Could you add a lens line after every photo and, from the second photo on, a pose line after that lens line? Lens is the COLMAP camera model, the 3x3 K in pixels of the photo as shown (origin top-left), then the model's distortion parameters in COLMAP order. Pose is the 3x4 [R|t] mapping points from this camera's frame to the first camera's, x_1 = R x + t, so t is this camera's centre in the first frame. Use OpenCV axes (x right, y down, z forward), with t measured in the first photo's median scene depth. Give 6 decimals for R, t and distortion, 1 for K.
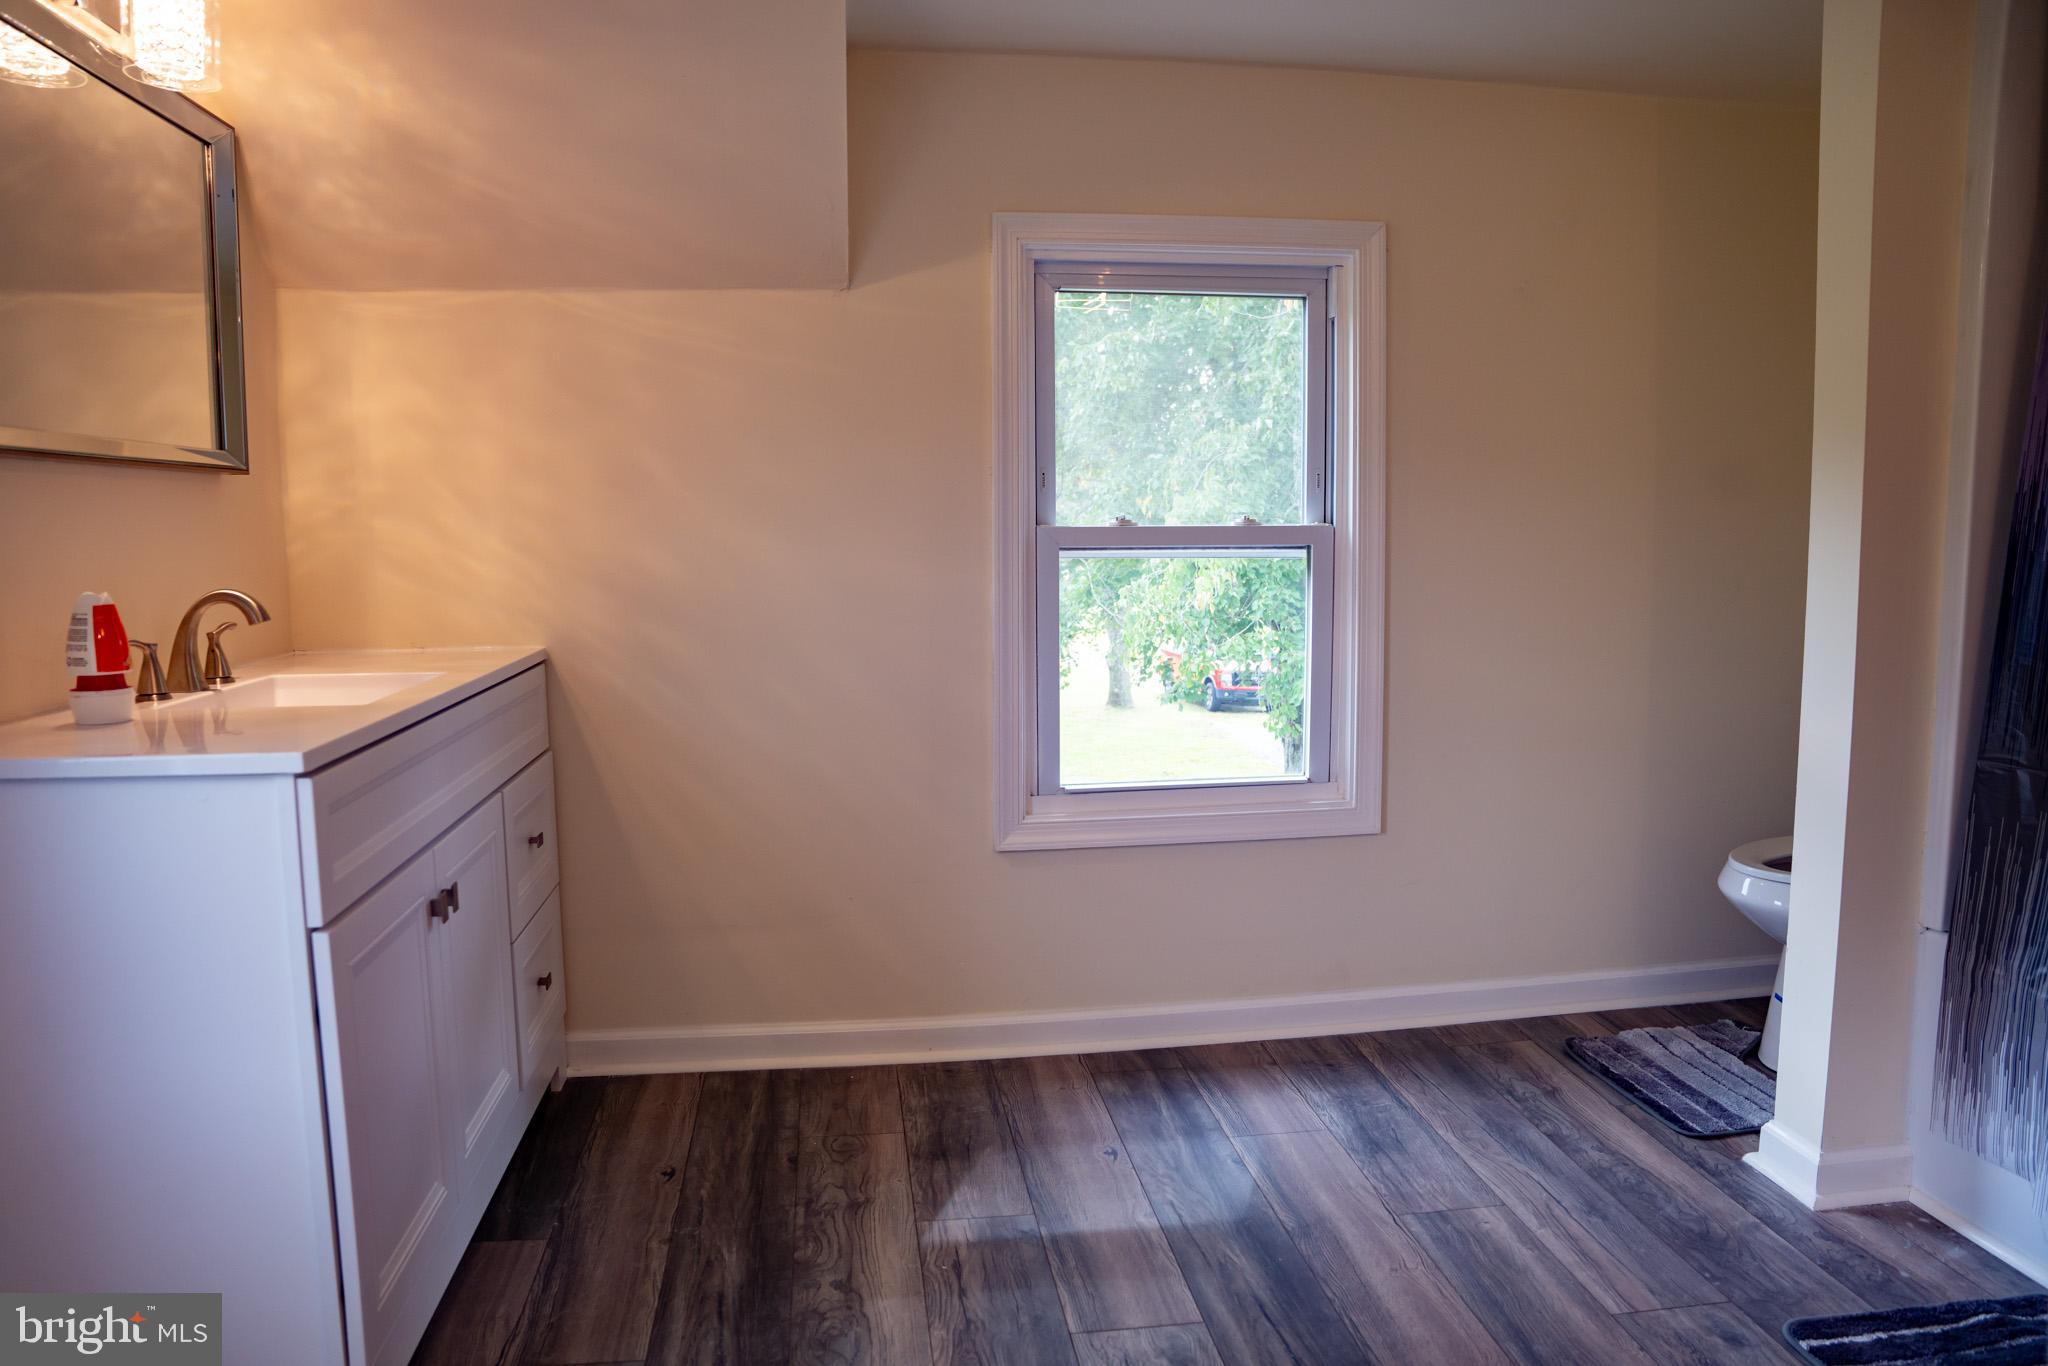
lens RADIAL K [[1394.3, 0, 1019.5], [0, 1394.3, 694.7], [0, 0, 1]] dist [-0.183538, 0.133758]
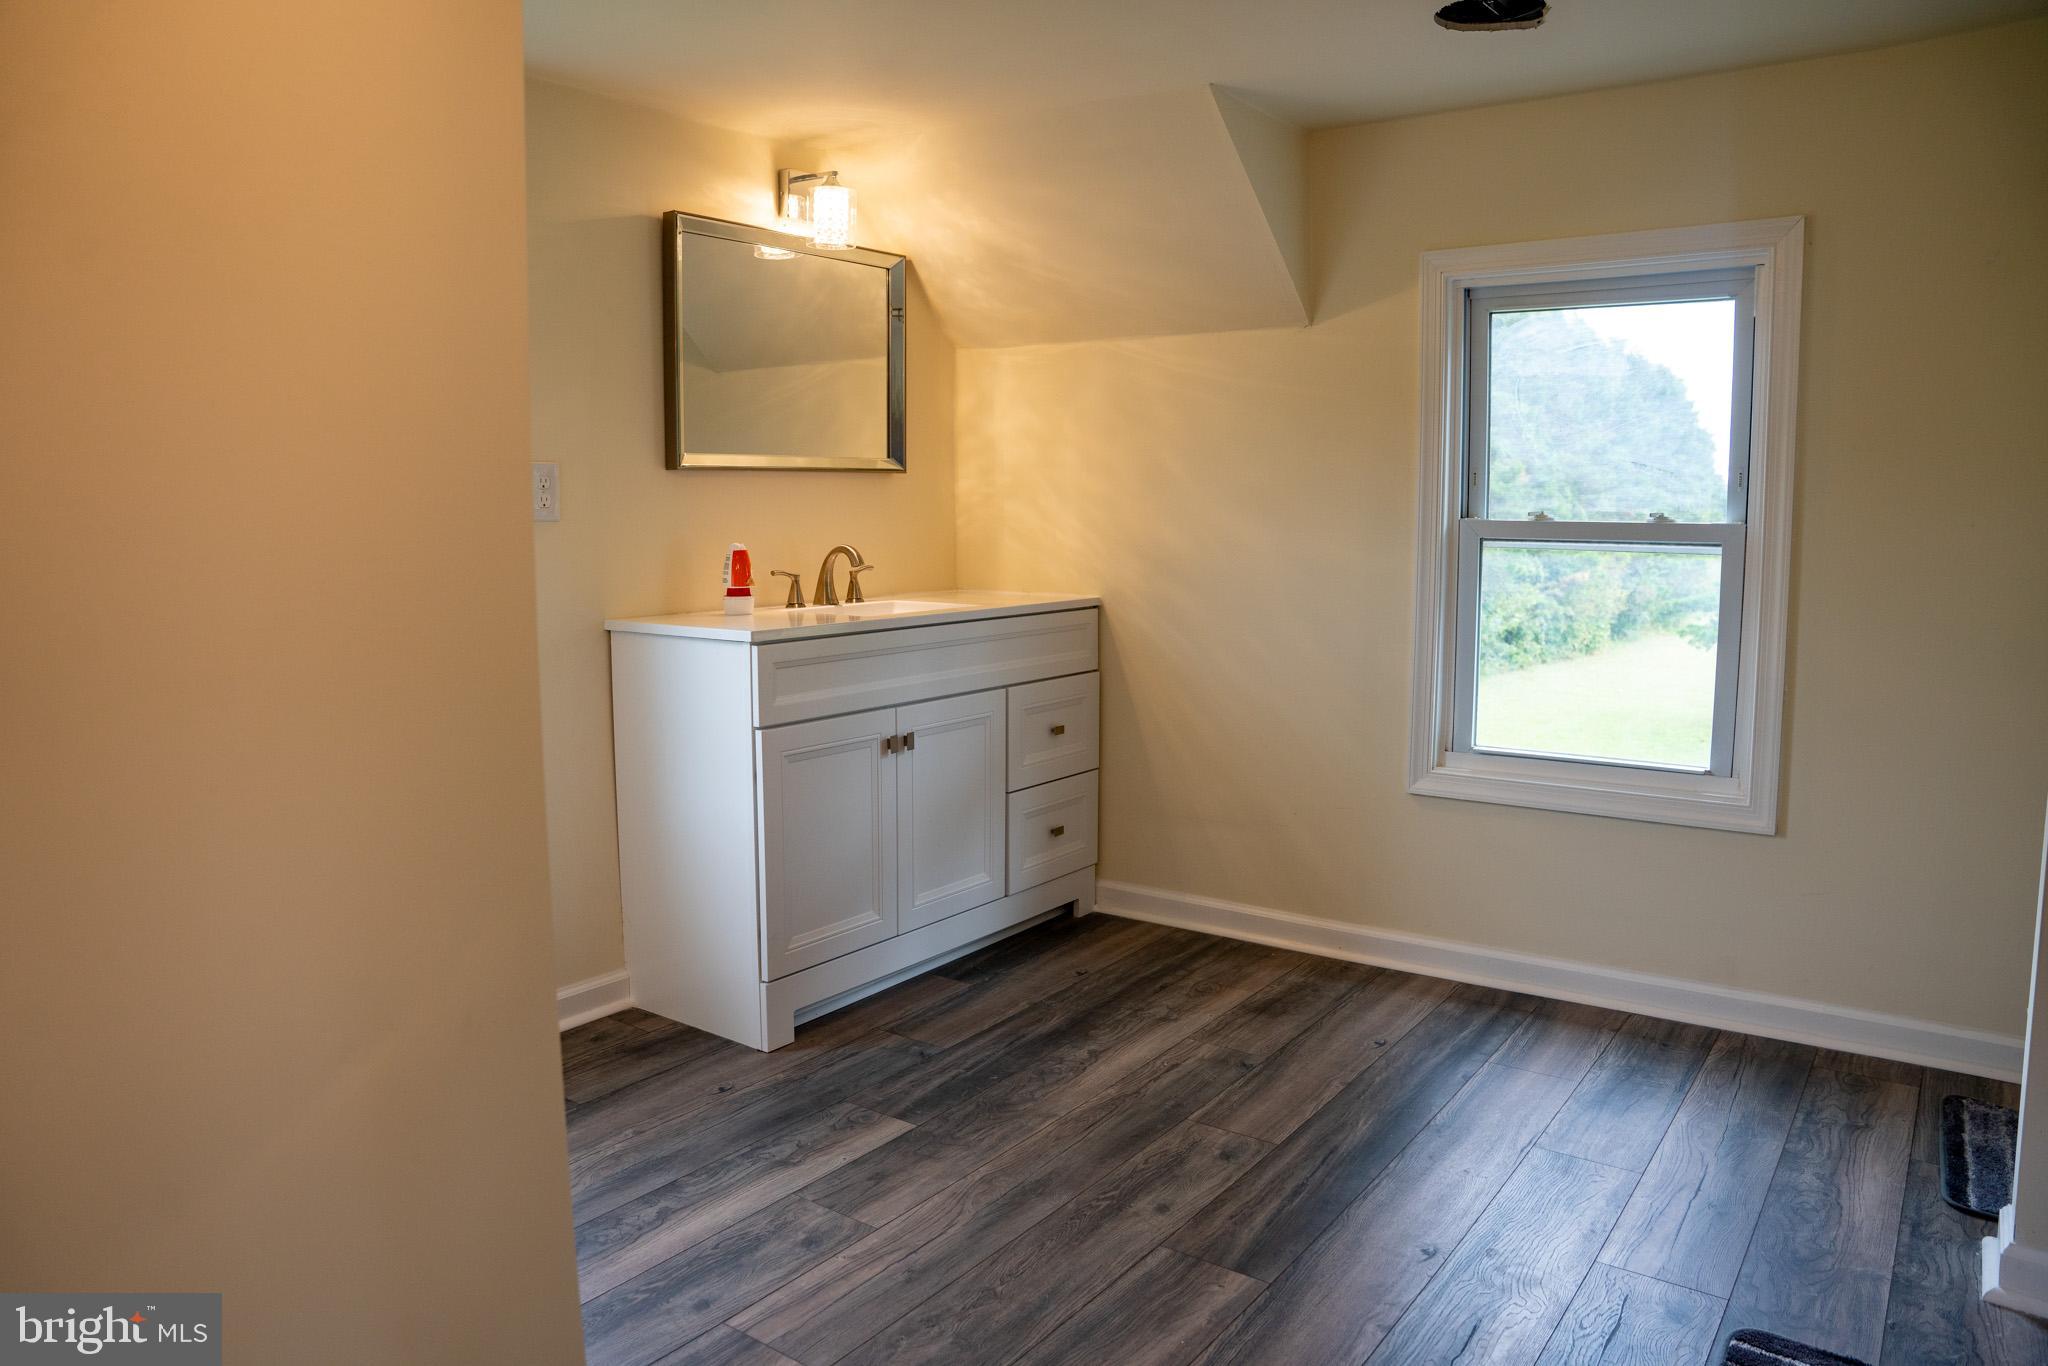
lens RADIAL K [[1394.3, 0, 1019.5], [0, 1394.3, 694.7], [0, 0, 1]] dist [-0.183538, 0.133758]
pose [[0.721664, 0.099997, -0.684983, 0.577818], [-0.089348, 0.994690, 0.051076, -0.000722], [0.686453, 0.024342, 0.726767, -0.082604]]
